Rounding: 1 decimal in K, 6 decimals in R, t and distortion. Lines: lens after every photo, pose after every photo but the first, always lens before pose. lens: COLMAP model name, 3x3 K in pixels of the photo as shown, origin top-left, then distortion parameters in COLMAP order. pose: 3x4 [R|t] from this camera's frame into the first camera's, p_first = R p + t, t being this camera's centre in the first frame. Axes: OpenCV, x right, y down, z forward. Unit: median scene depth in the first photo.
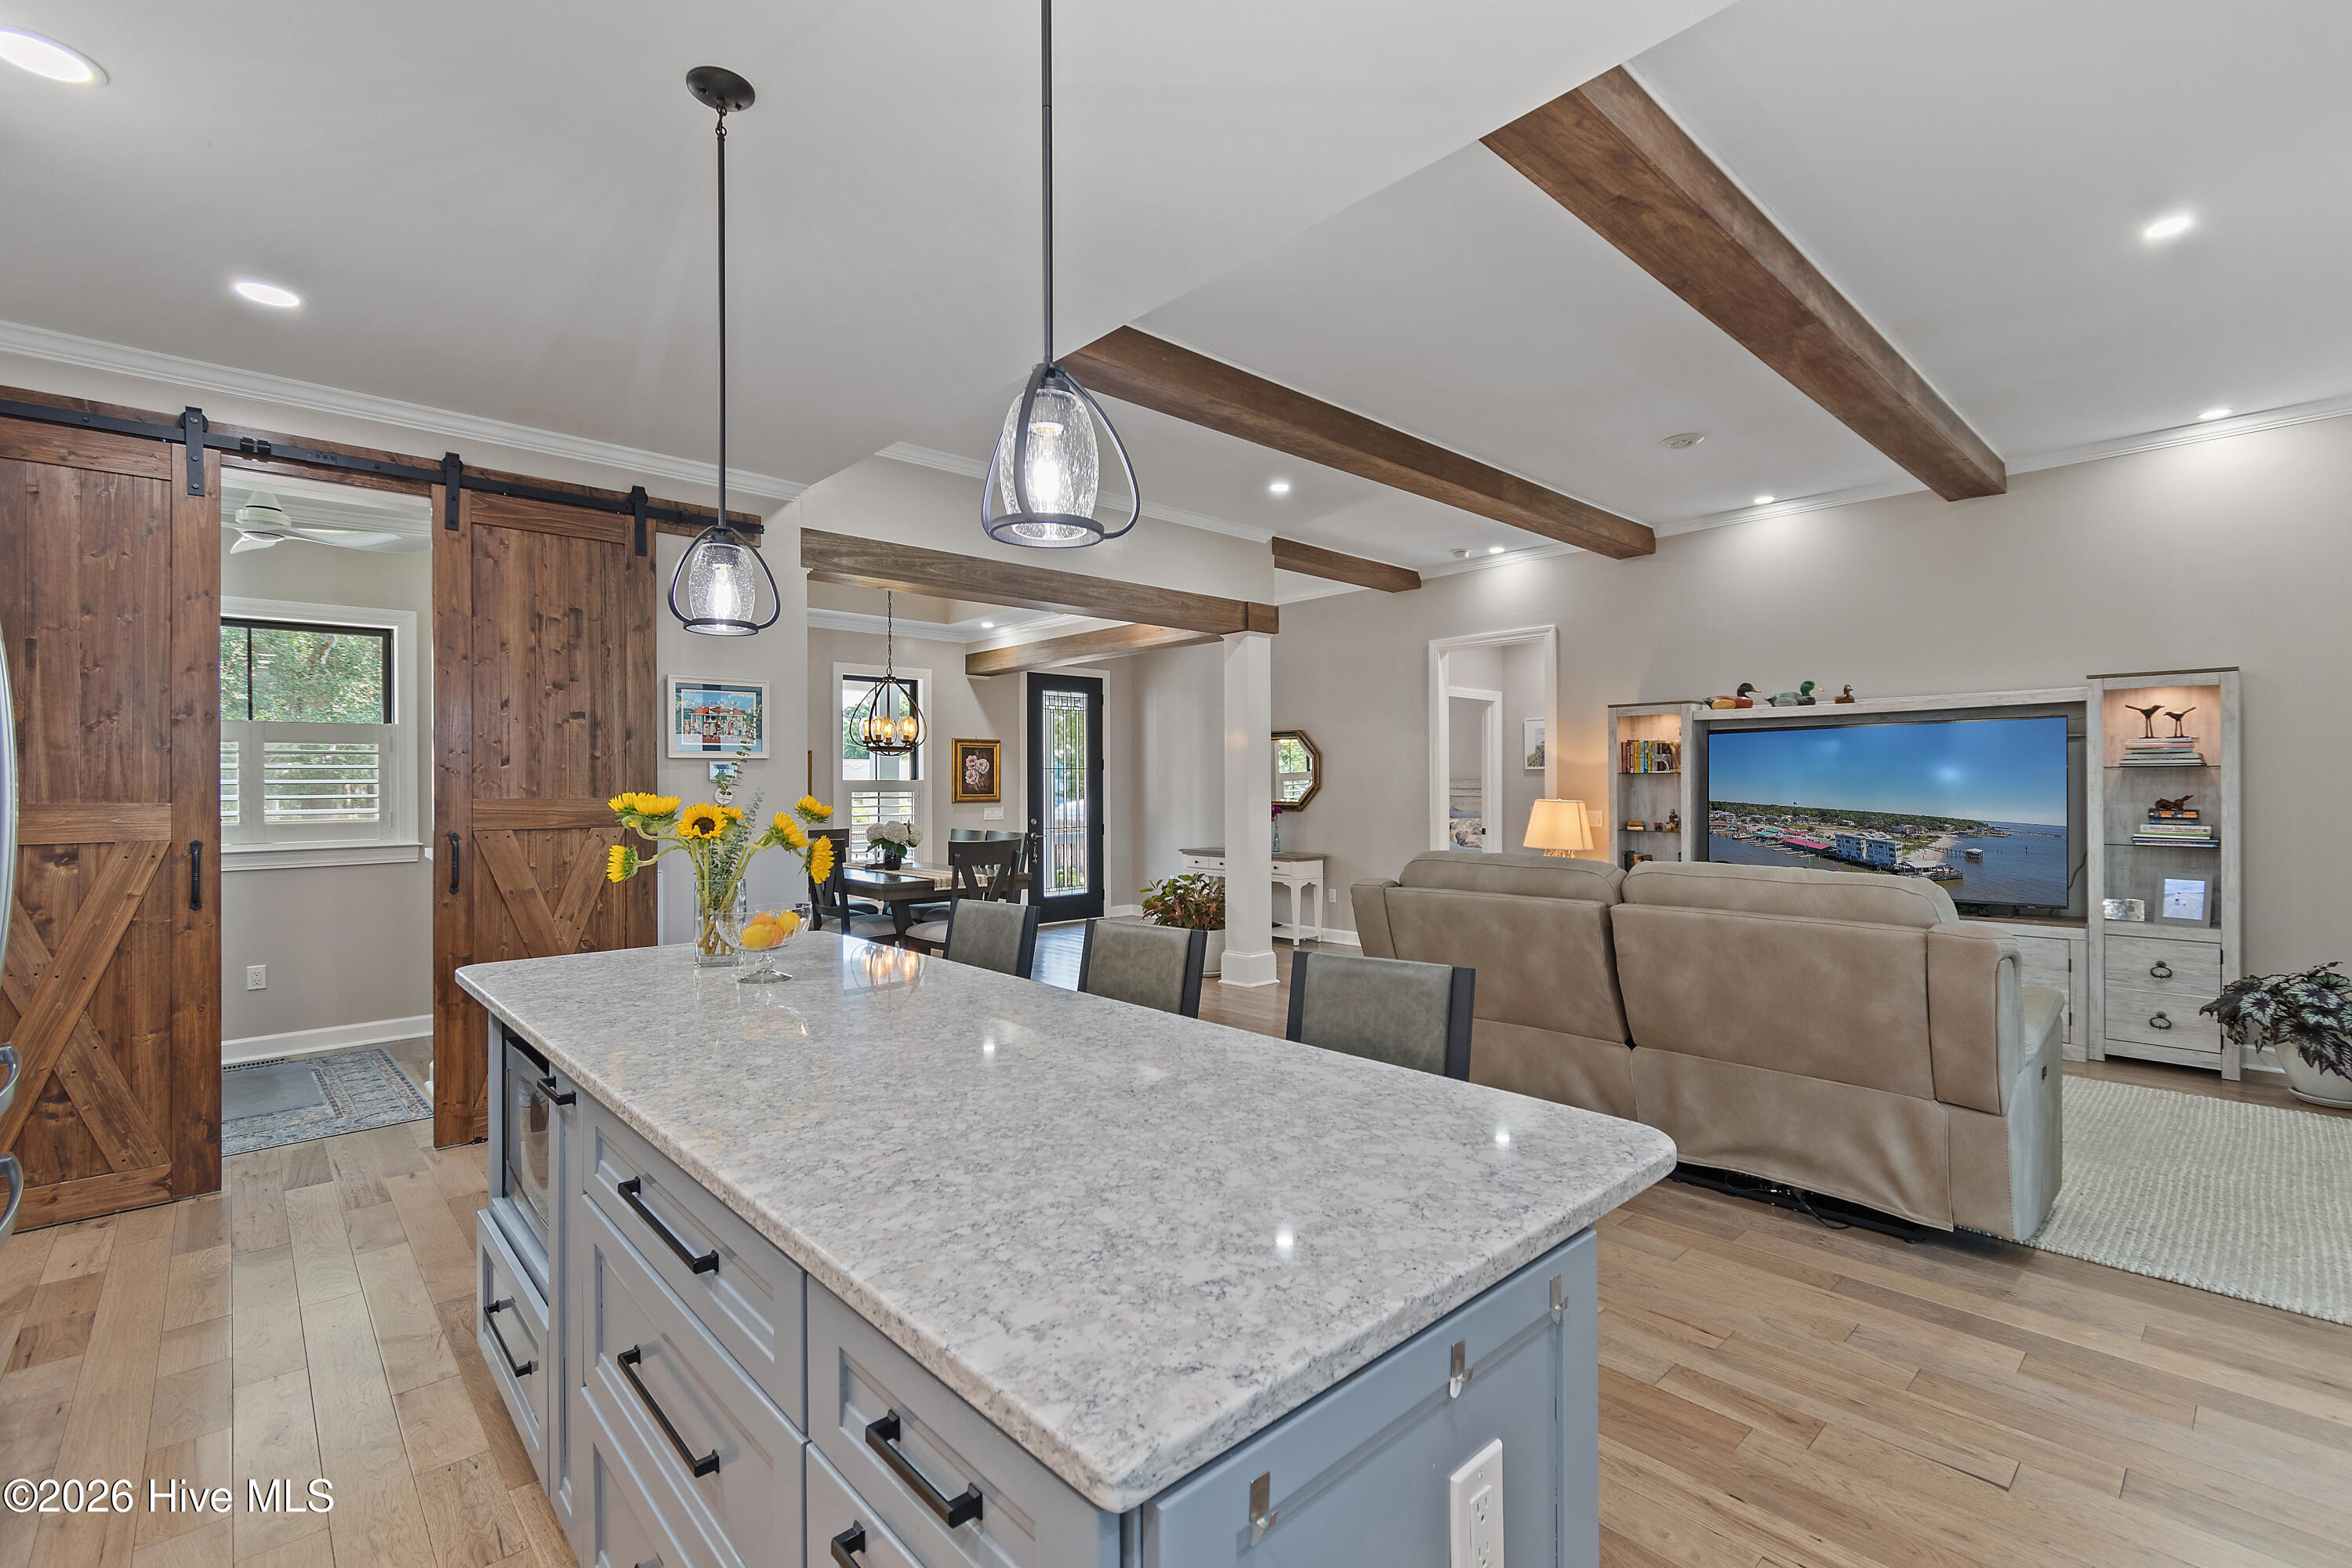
lens RADIAL K [[1037.2, 0, 1173.6], [0, 1037.2, 783.8], [0, 0, 1]] dist [0.006643, -0.002717]
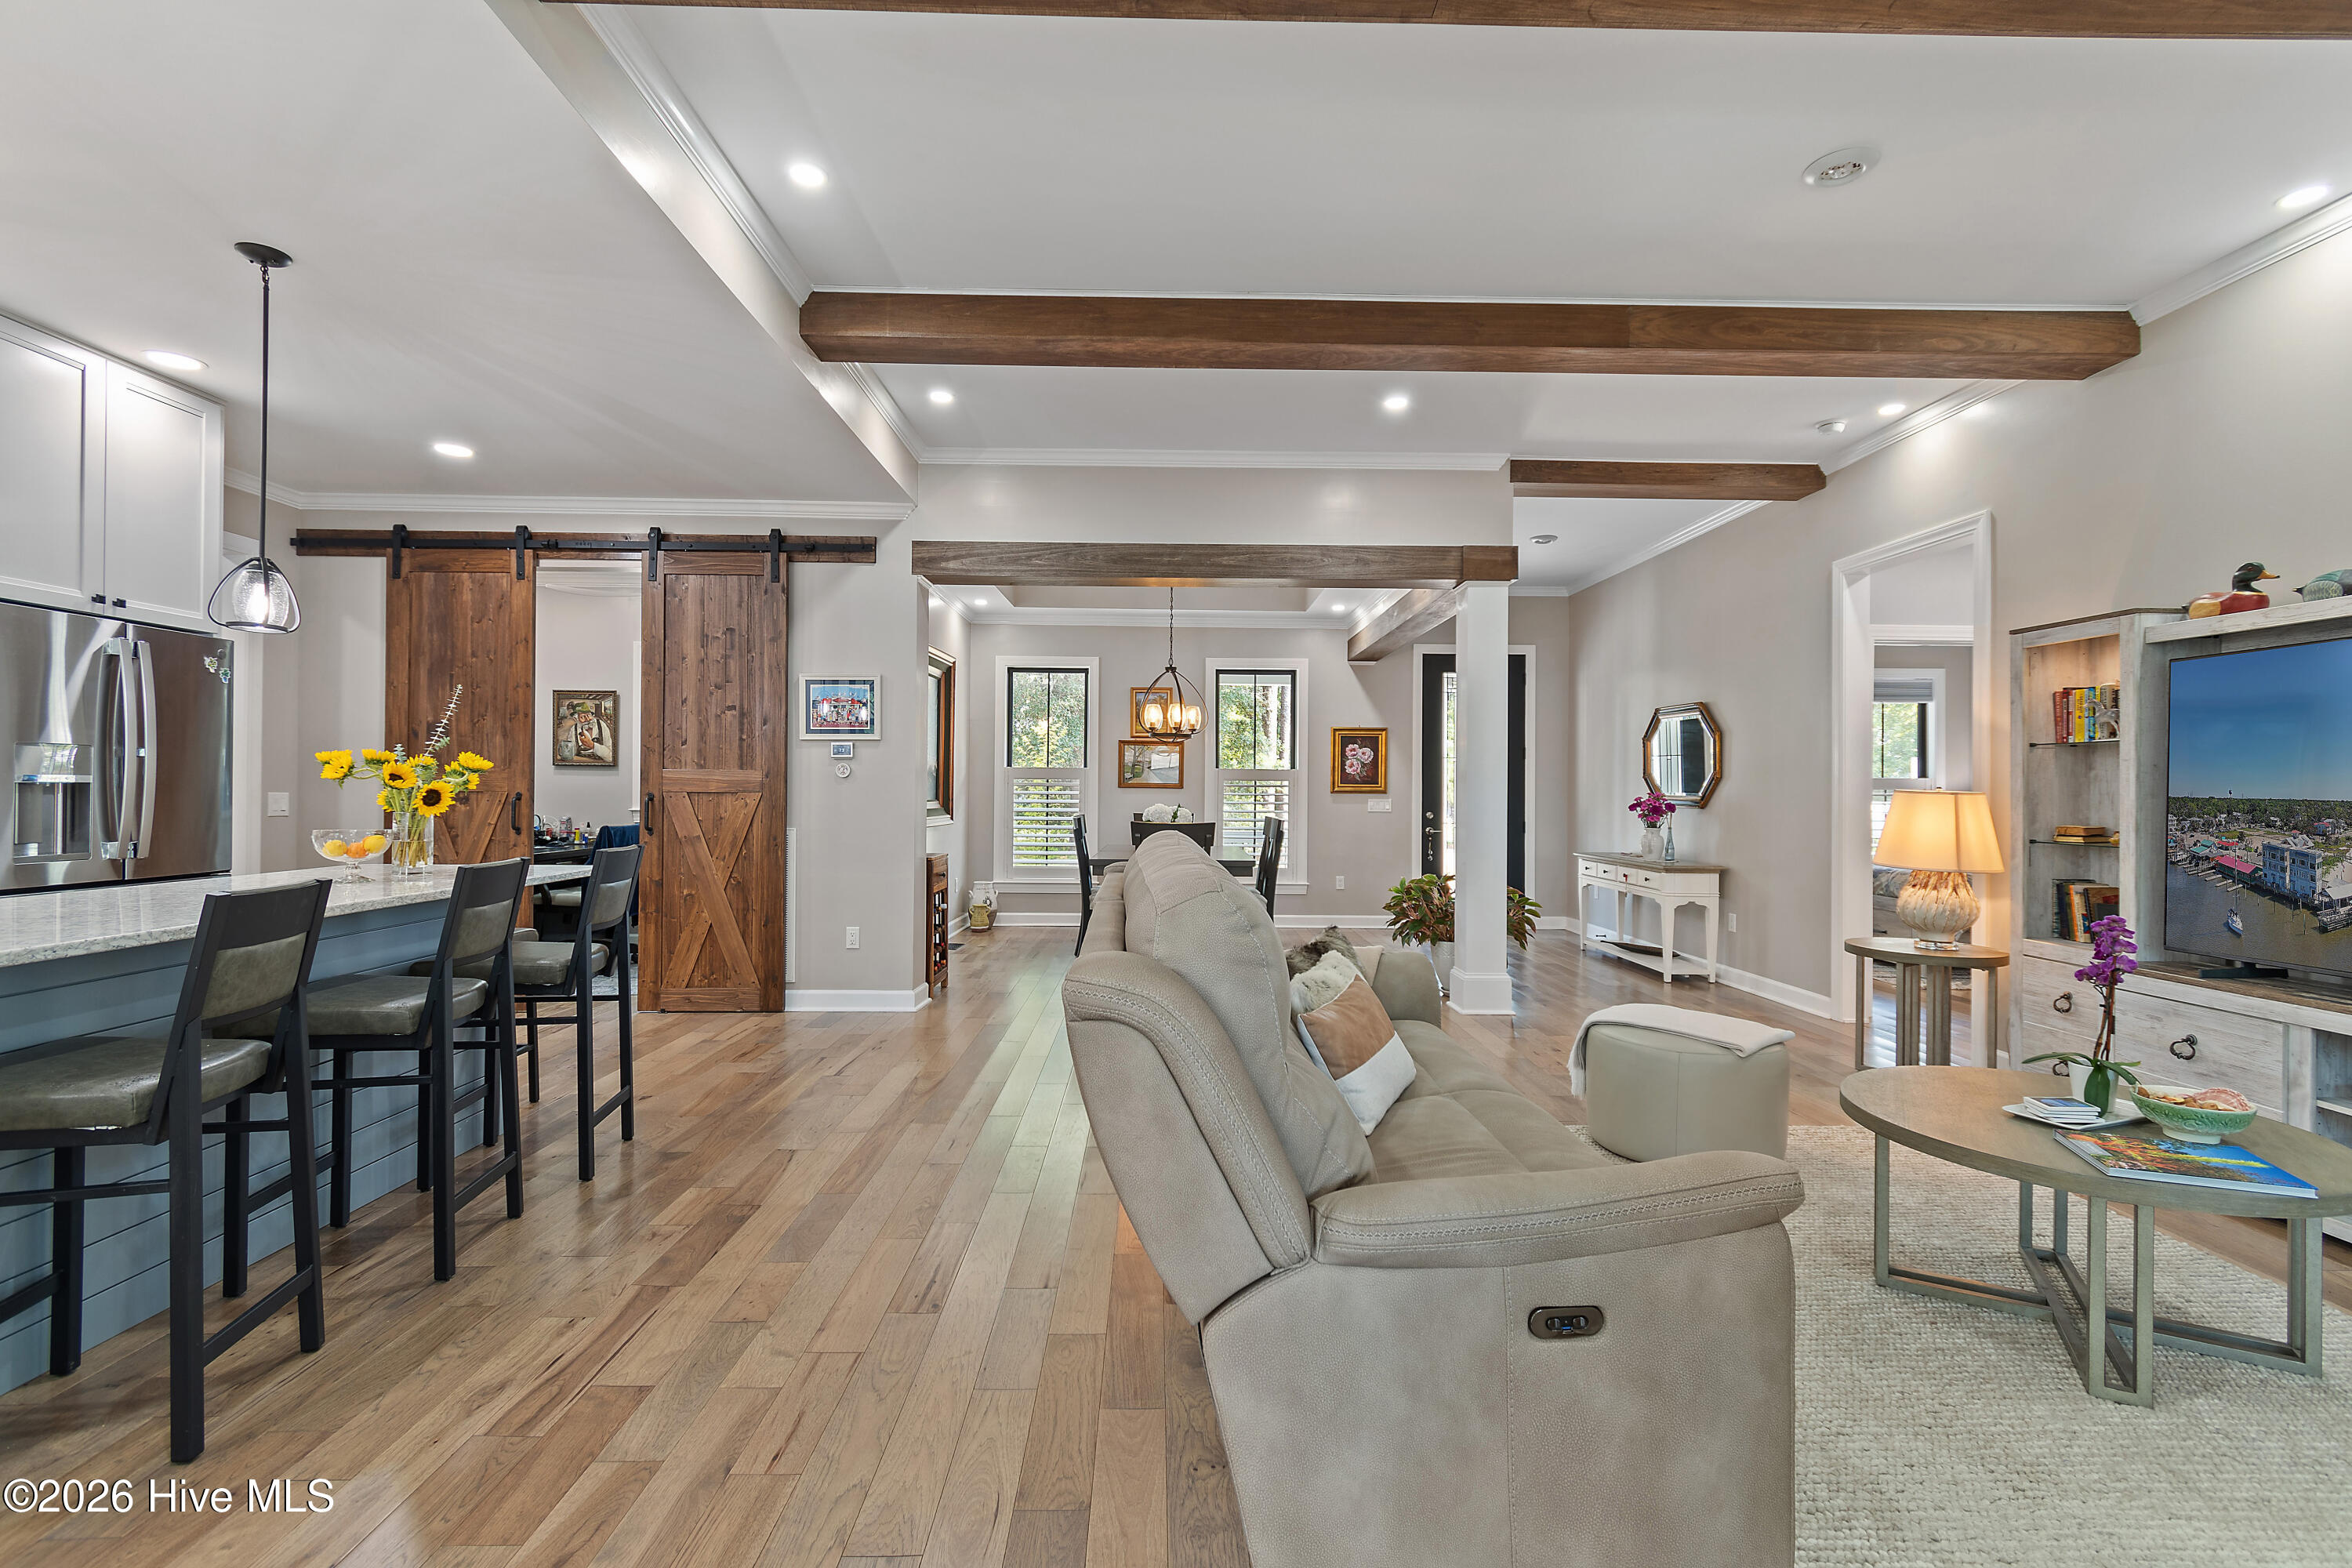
lens RADIAL K [[1037.2, 0, 1180.3], [0, 1037.2, 778.1], [0, 0, 1]] dist [0.006643, -0.002717]
pose [[0.748229, 0.001515, -0.663439, 0.642024], [-0.008777, 0.999932, -0.007614, 0.025305], [0.663383, 0.011520, 0.748192, 0.334266]]
